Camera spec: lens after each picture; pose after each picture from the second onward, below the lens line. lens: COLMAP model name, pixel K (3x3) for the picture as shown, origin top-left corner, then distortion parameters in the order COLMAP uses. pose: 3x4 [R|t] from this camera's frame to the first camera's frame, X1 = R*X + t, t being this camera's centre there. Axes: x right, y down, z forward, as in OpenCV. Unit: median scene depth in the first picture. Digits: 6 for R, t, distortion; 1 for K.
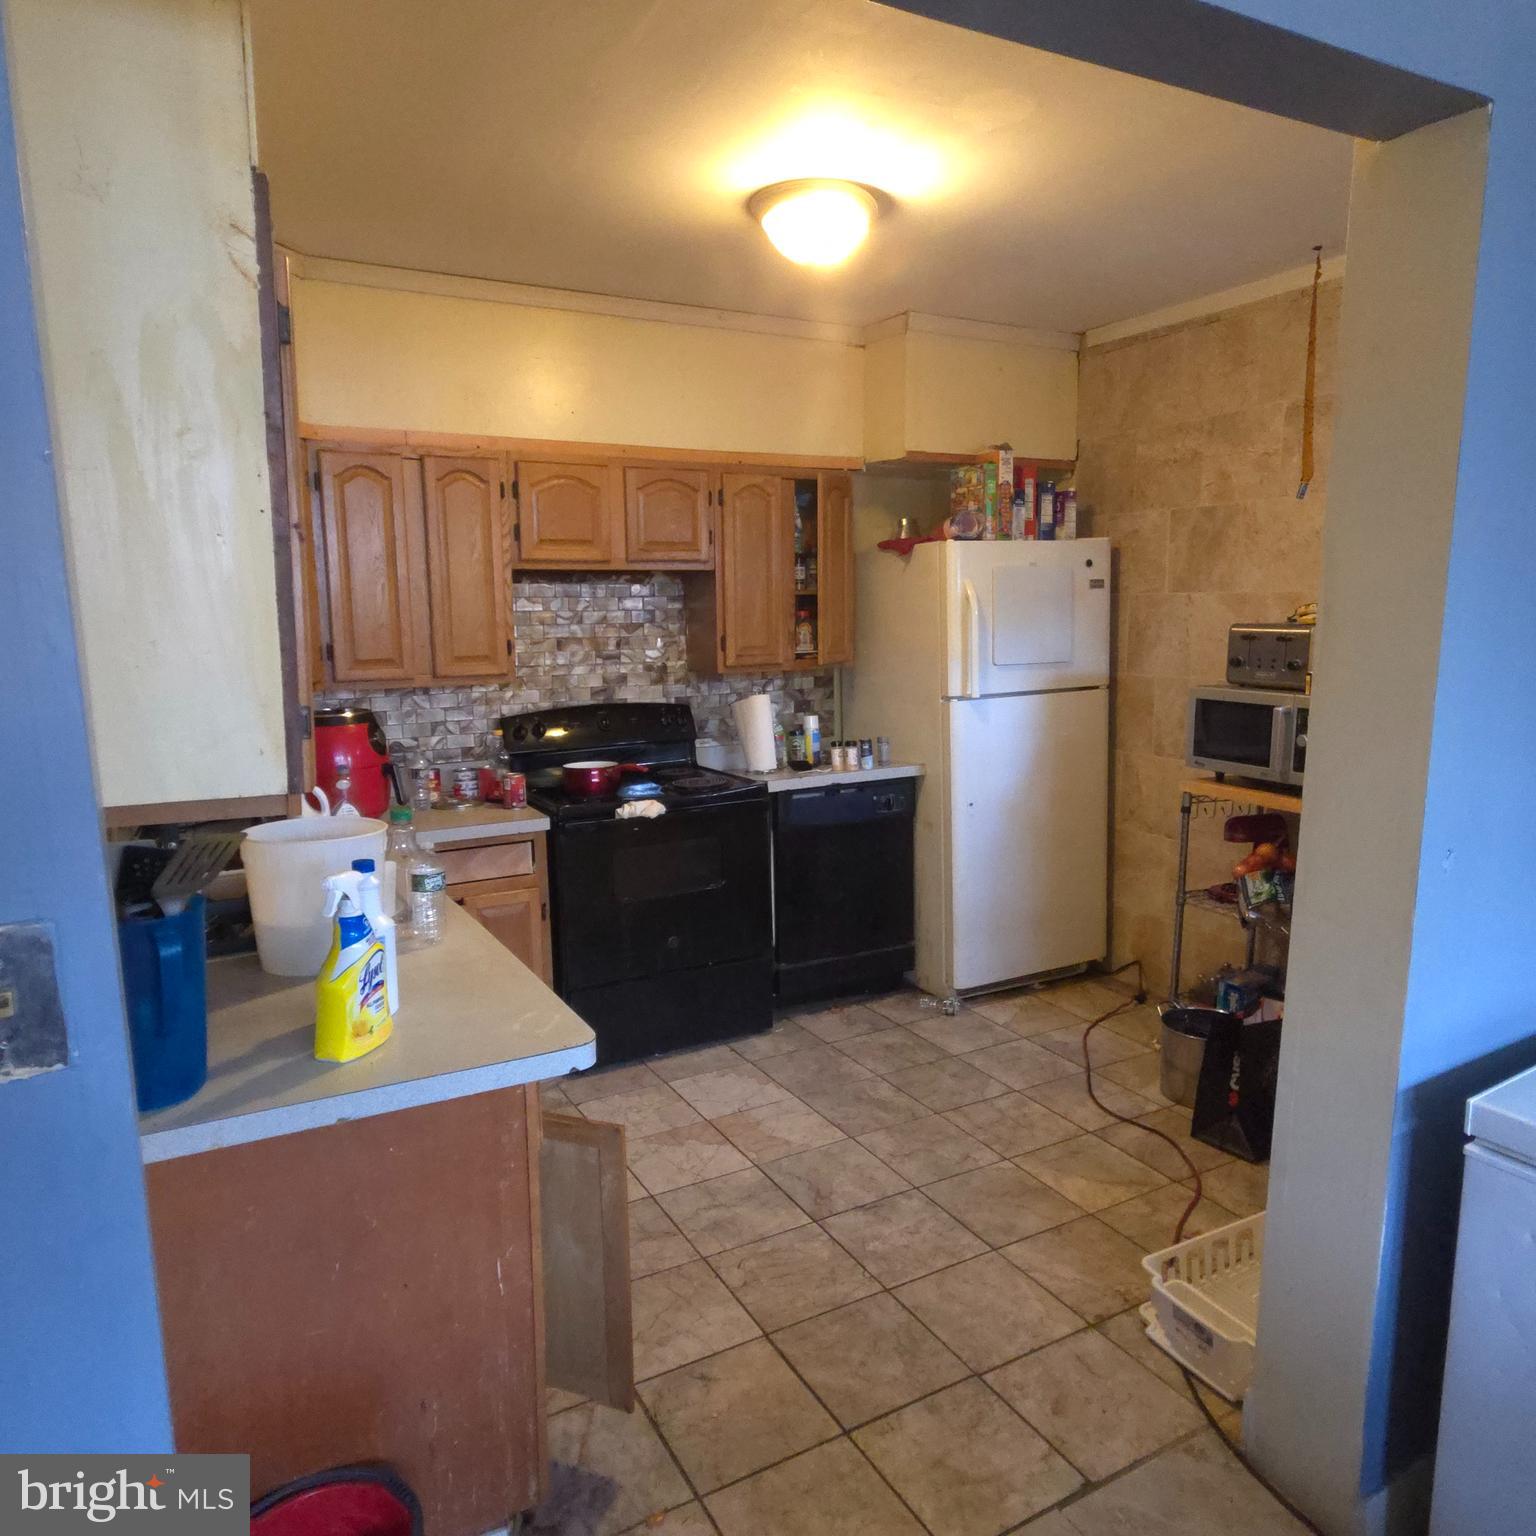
lens RADIAL K [[1086.6, 0, 758.9], [0, 1086.6, 765.9], [0, 0, 1]] dist [0.005403, 0.003150]
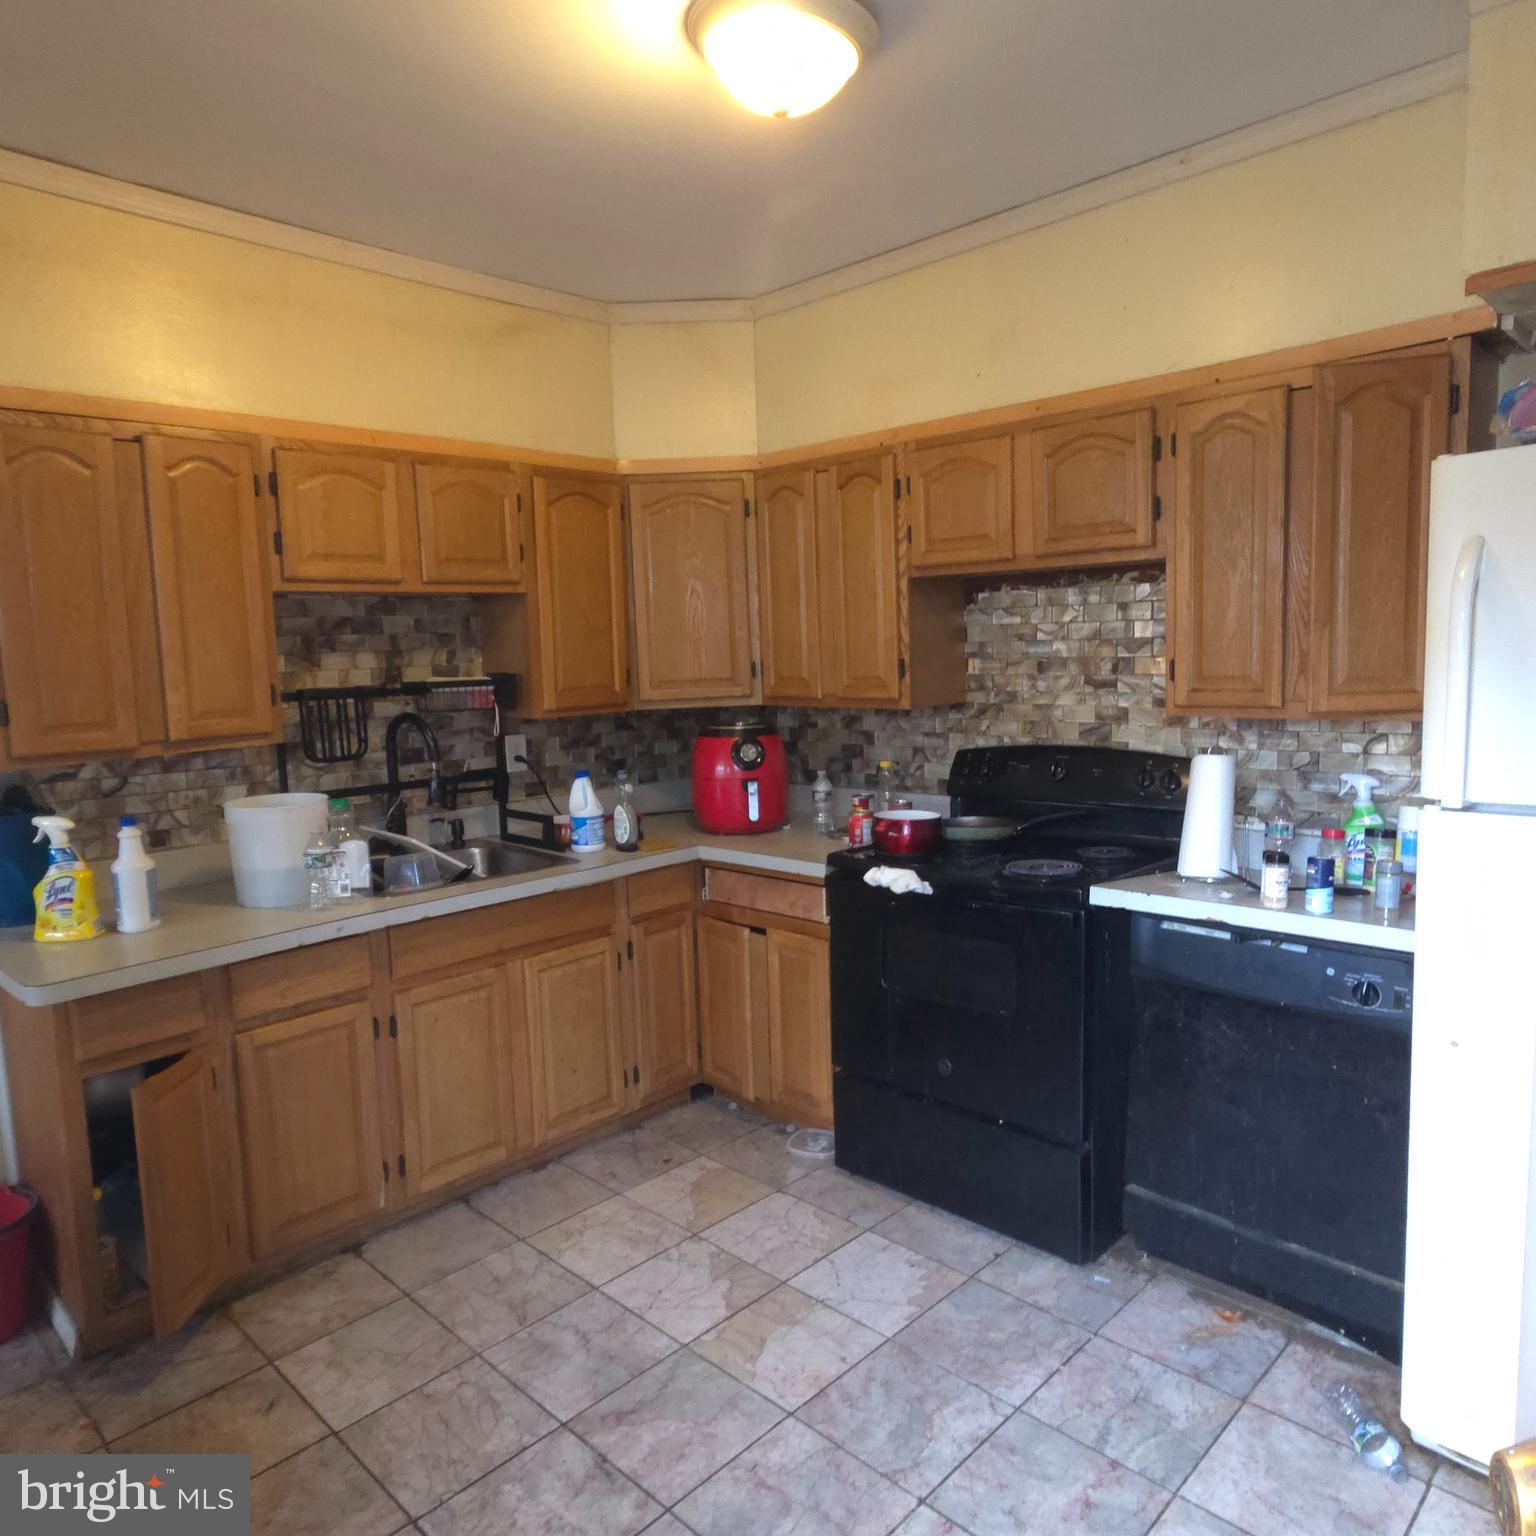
lens RADIAL K [[1086.6, 0, 761.0], [0, 1086.6, 767.0], [0, 0, 1]] dist [0.005403, 0.003150]
pose [[0.290363, 0.111606, -0.950386, 0.518092], [-0.114053, 0.990132, 0.081428, -0.080465], [0.950095, 0.084751, 0.300226, 0.577614]]
